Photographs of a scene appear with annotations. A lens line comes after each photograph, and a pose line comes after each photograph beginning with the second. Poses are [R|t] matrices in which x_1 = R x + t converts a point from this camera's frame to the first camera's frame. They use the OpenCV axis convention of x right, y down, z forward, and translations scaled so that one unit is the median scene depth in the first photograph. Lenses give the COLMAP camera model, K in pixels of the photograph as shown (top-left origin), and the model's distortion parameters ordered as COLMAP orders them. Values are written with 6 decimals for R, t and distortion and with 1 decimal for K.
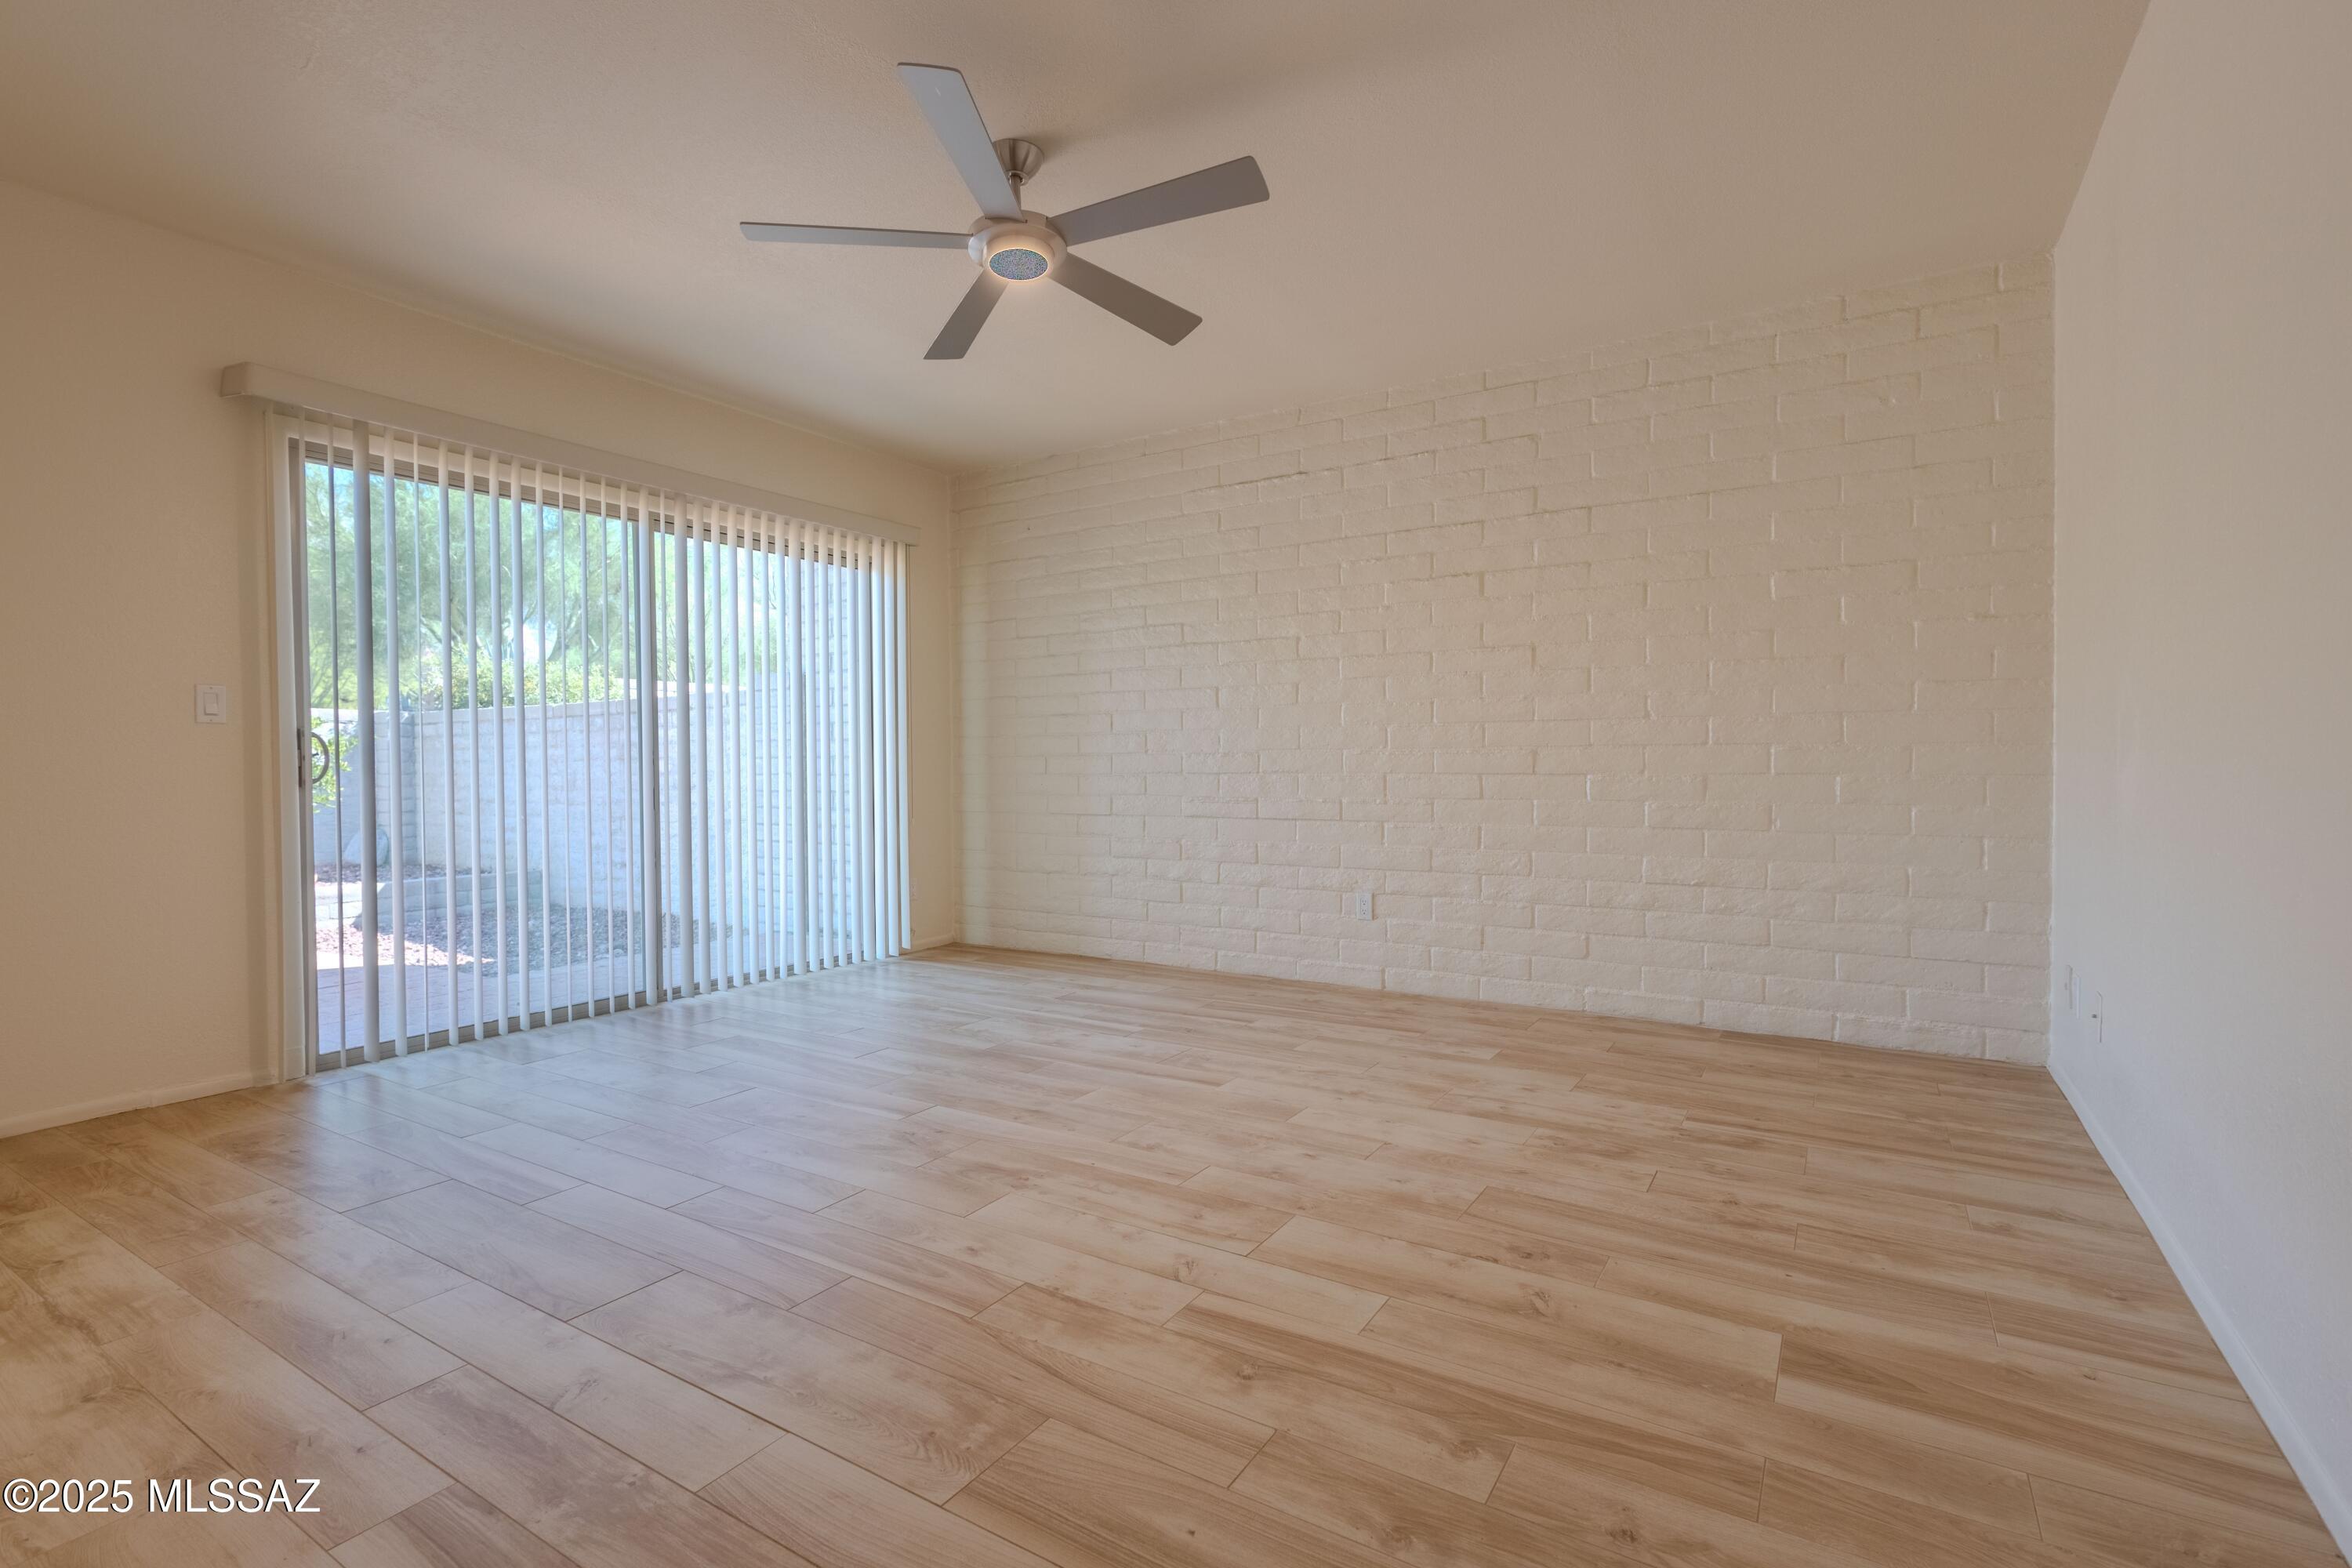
lens RADIAL K [[1078.1, 0, 1176.0], [0, 1078.1, 784.0], [0, 0, 1]] dist [0.011733, 0.000218]
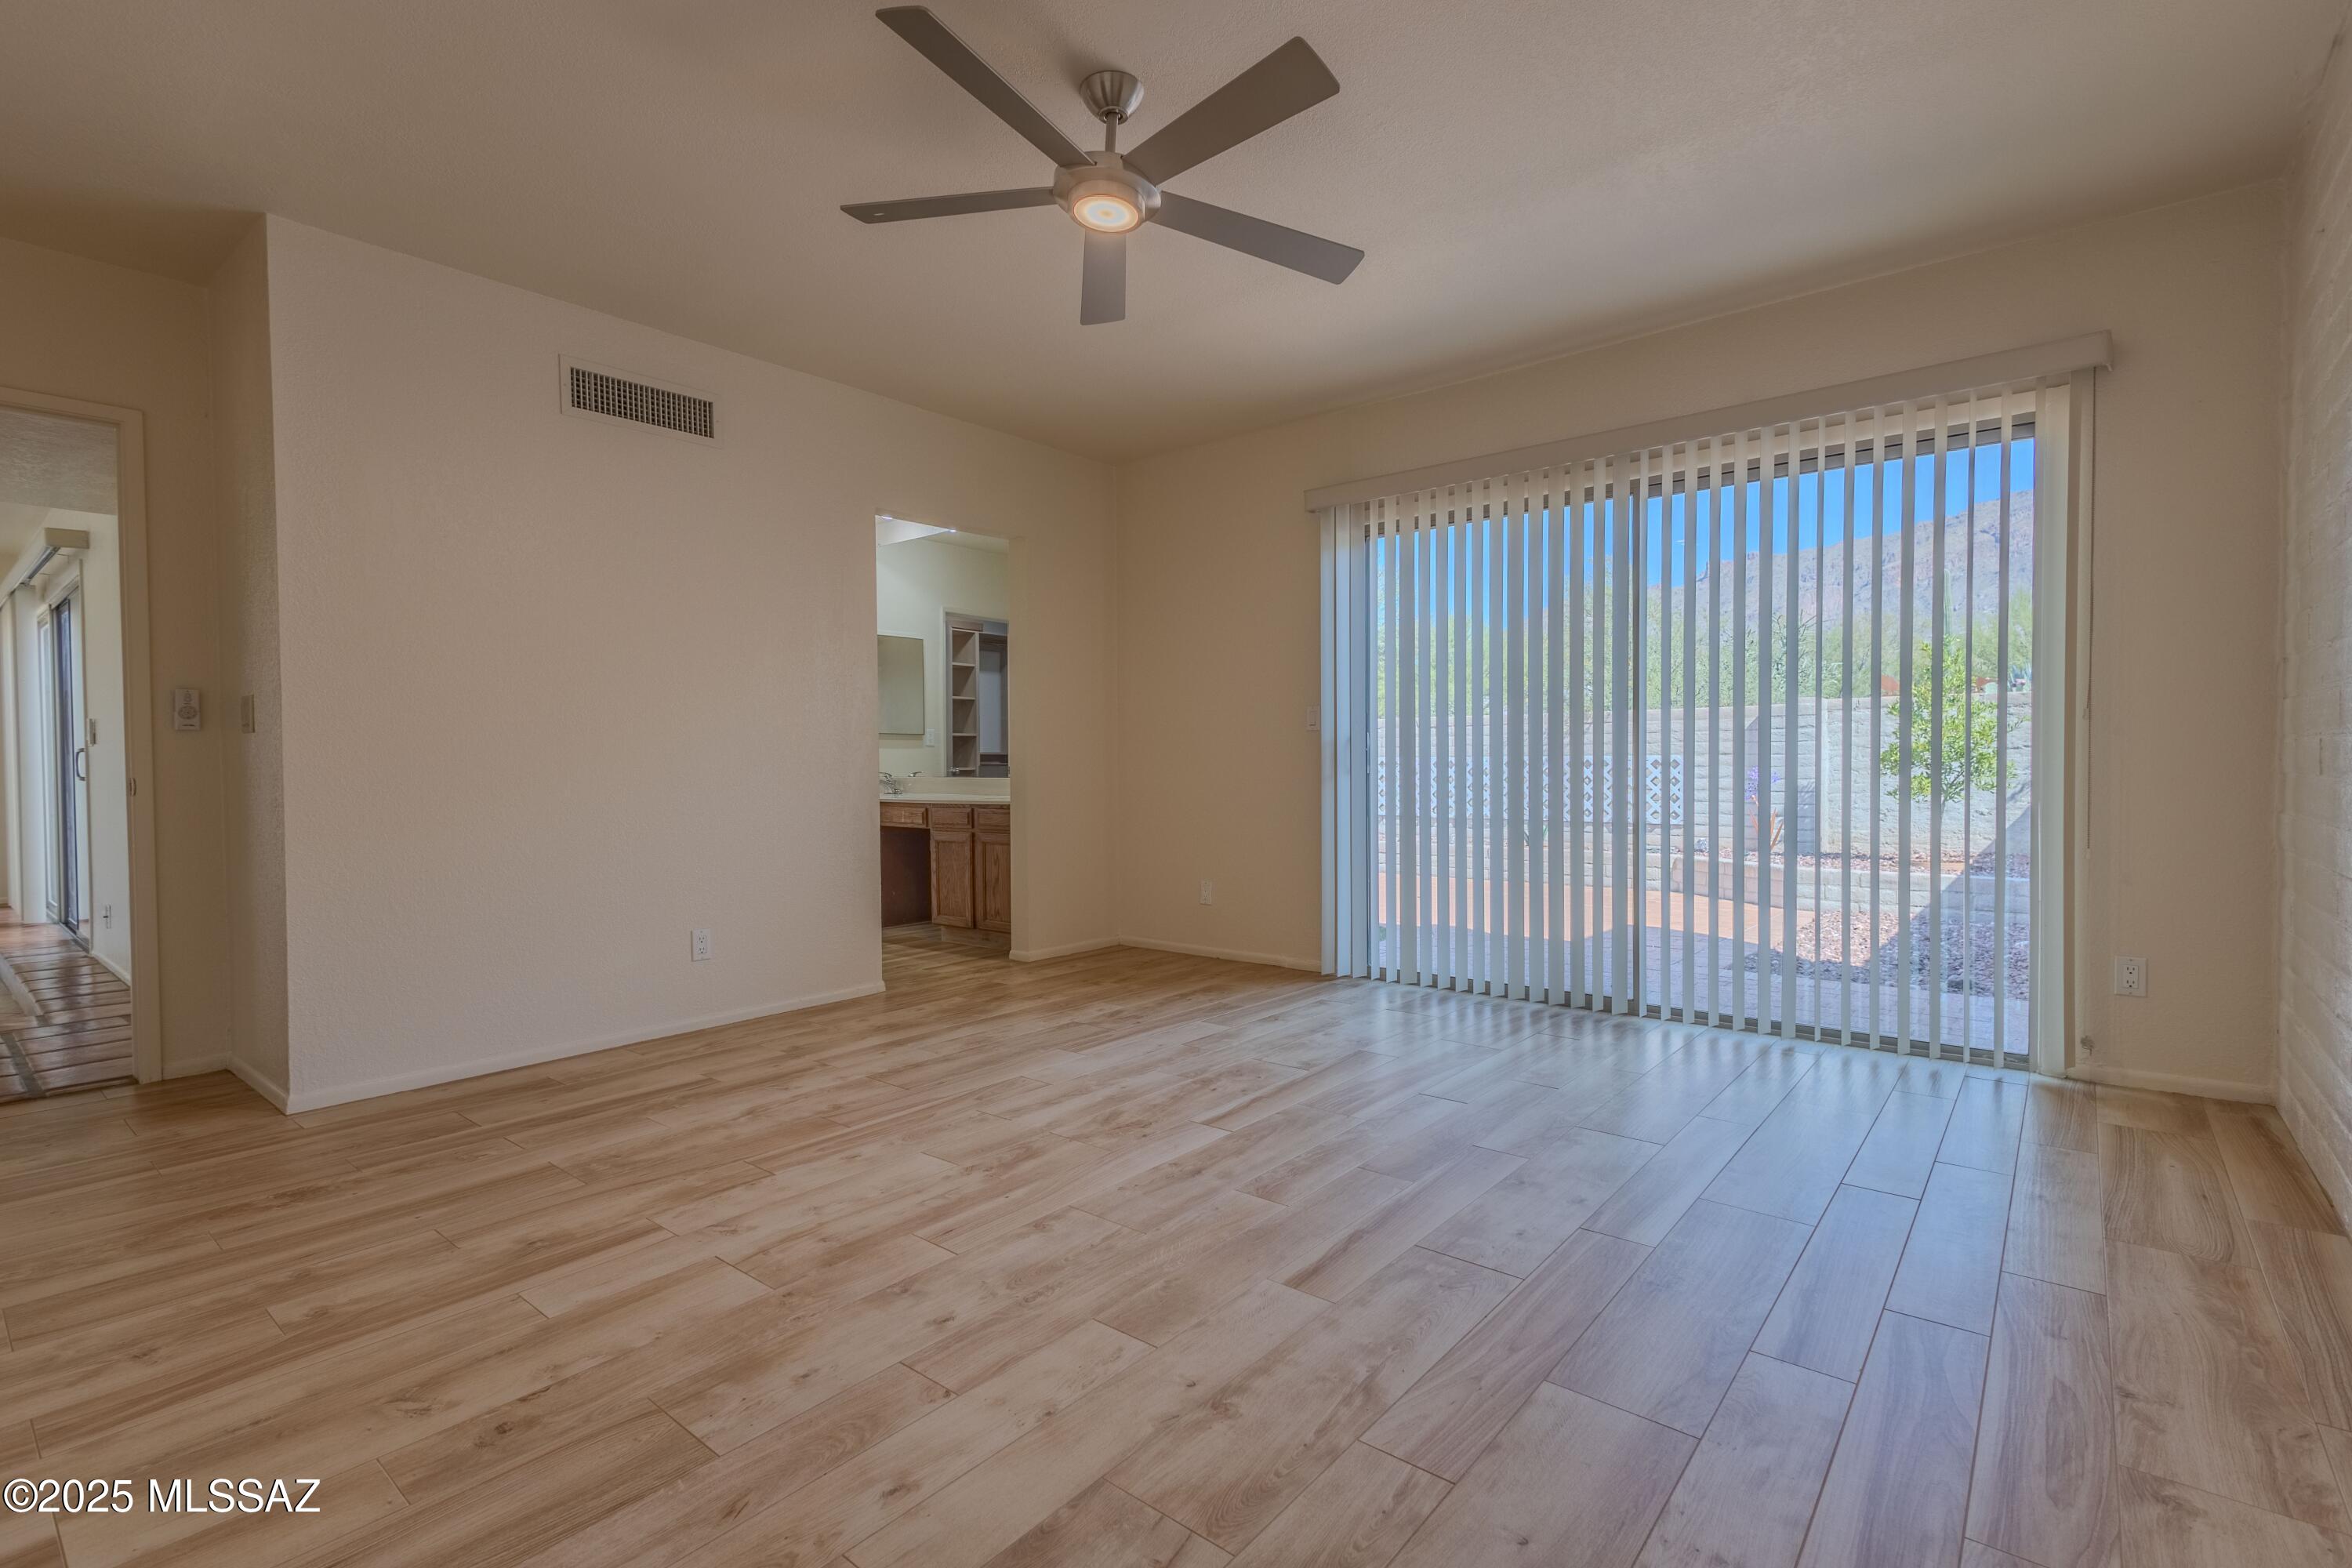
lens RADIAL K [[1078.1, 0, 1176.0], [0, 1078.1, 784.0], [0, 0, 1]] dist [0.011733, 0.000218]
pose [[-0.130084, 0.030410, -0.991036, 0.806335], [-0.006823, 0.999478, 0.031564, -0.030566], [0.991479, 0.010868, -0.129809, 1.257042]]
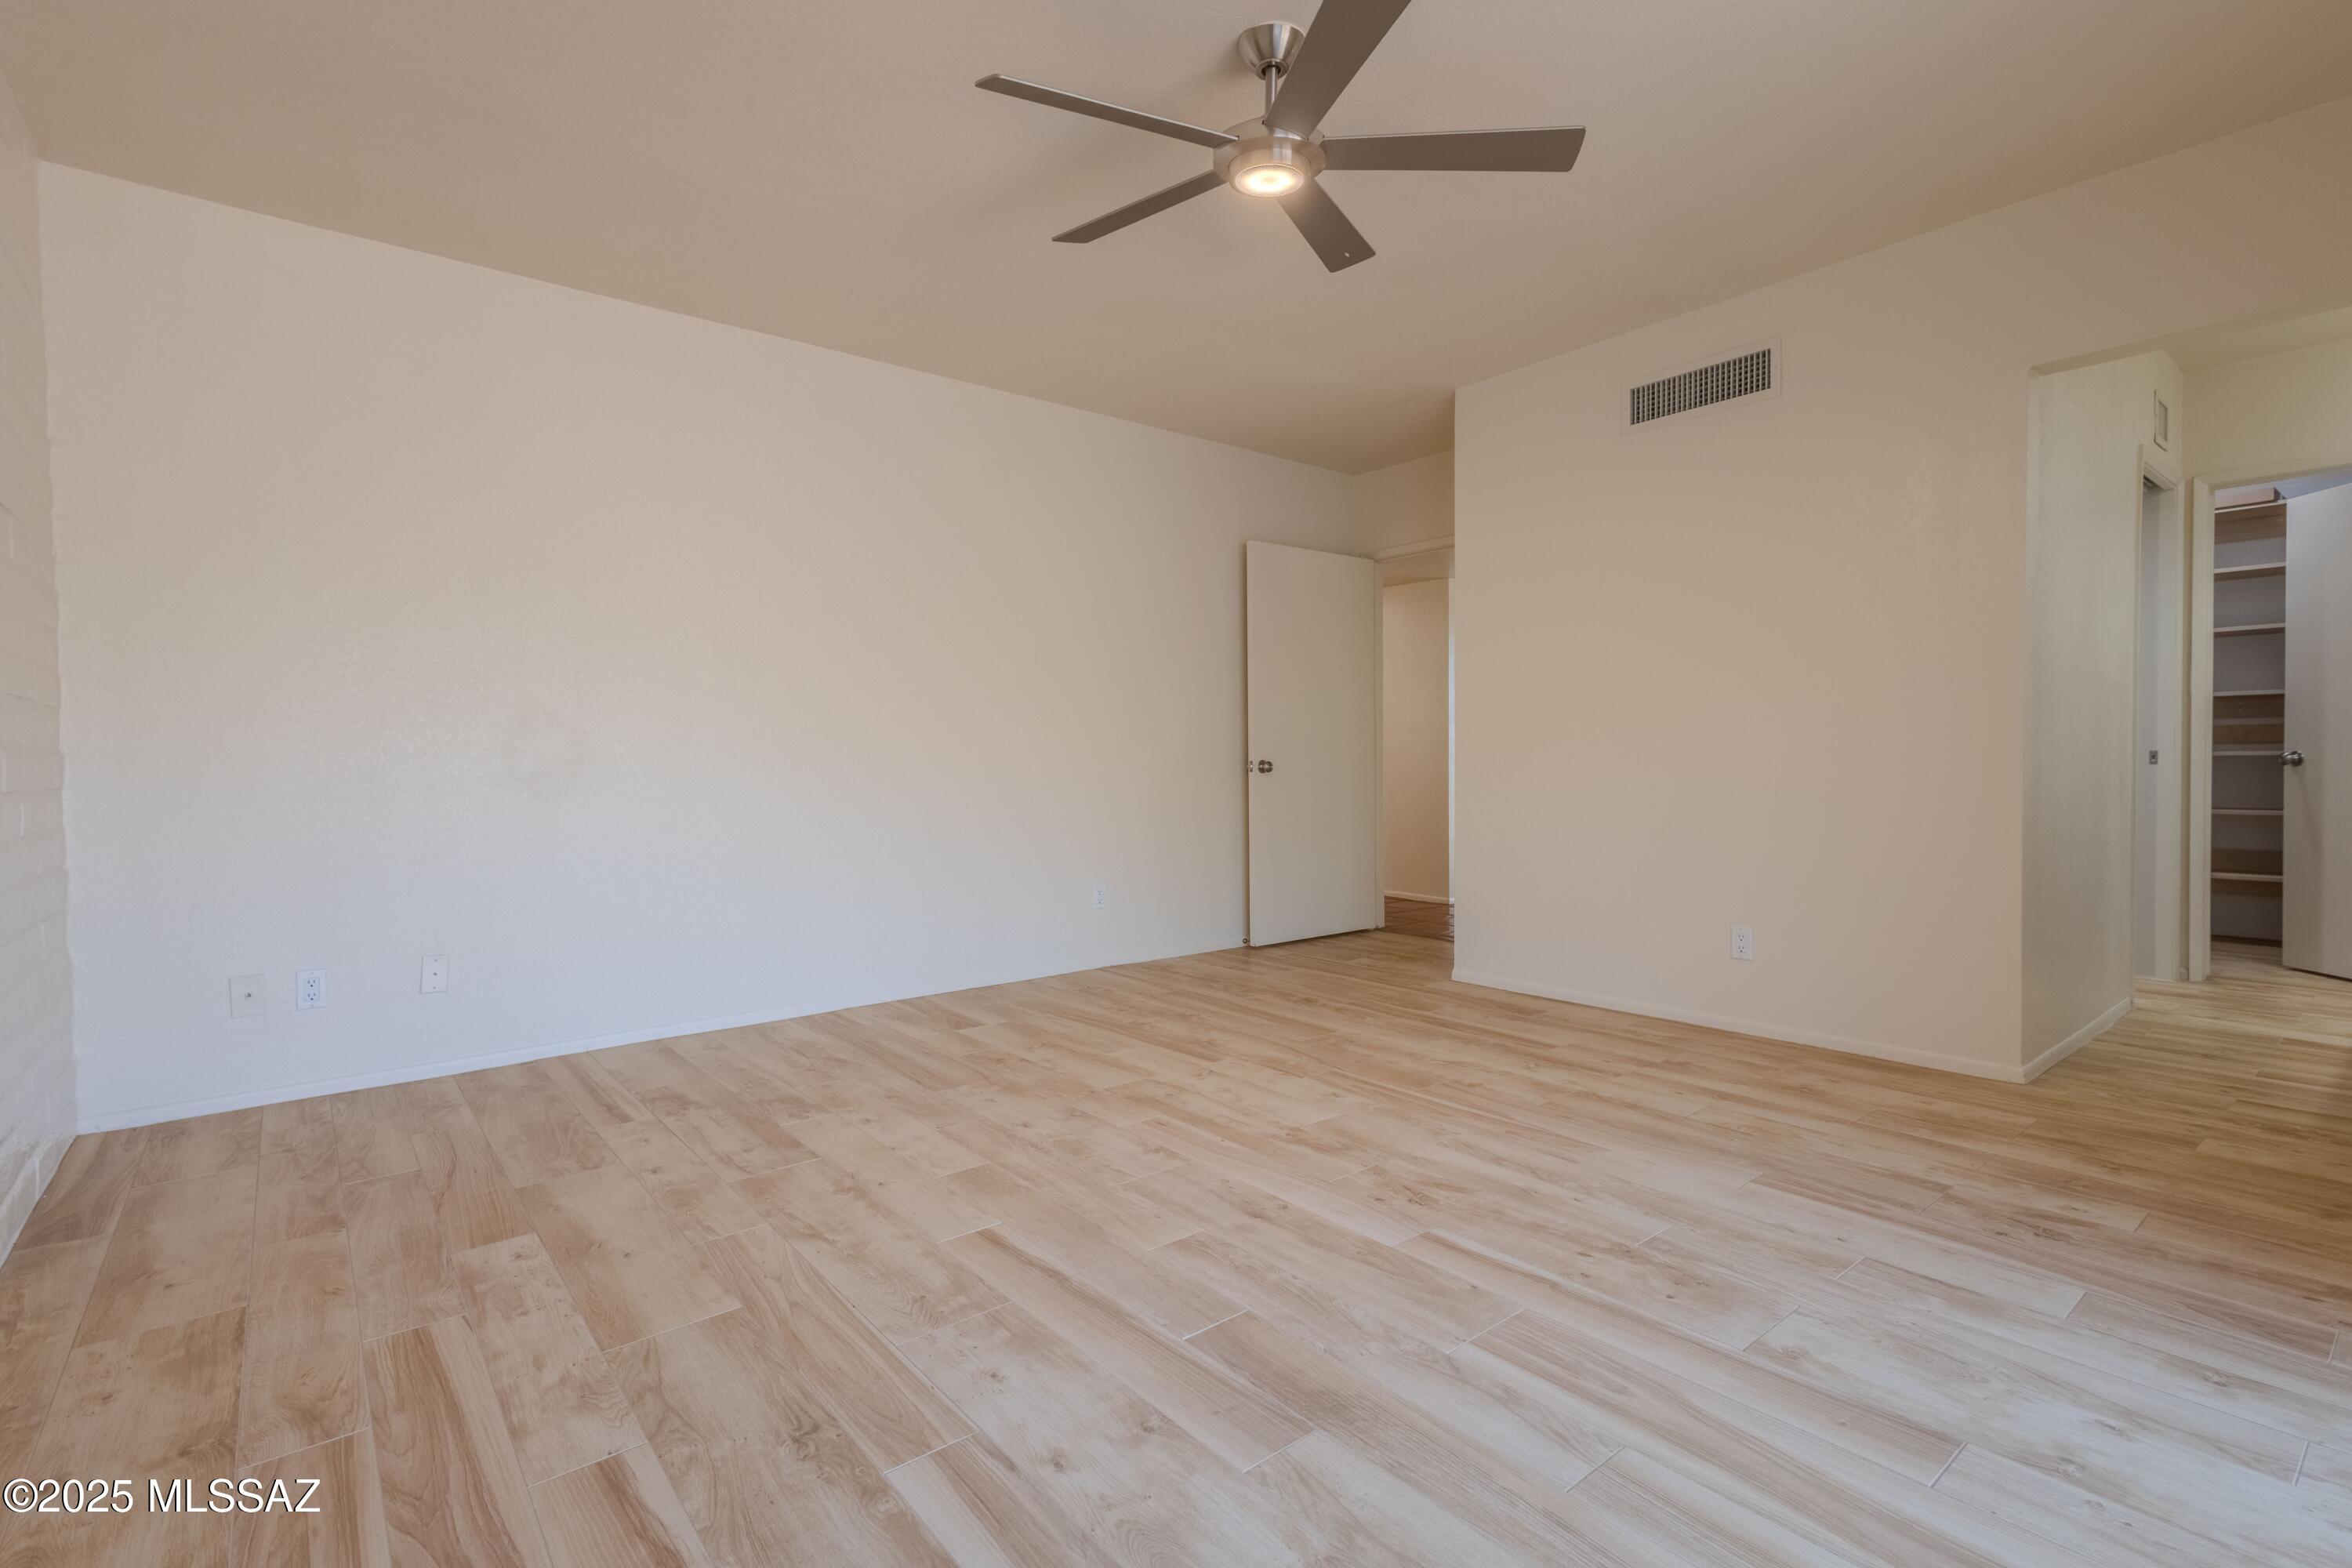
lens RADIAL K [[1078.1, 0, 1176.0], [0, 1078.1, 784.0], [0, 0, 1]] dist [0.011733, 0.000218]
pose [[-0.948463, 0.010068, 0.316729, -0.367366], [0.023566, 0.998969, 0.038814, -0.033790], [-0.316011, 0.044278, -0.947722, 1.984574]]
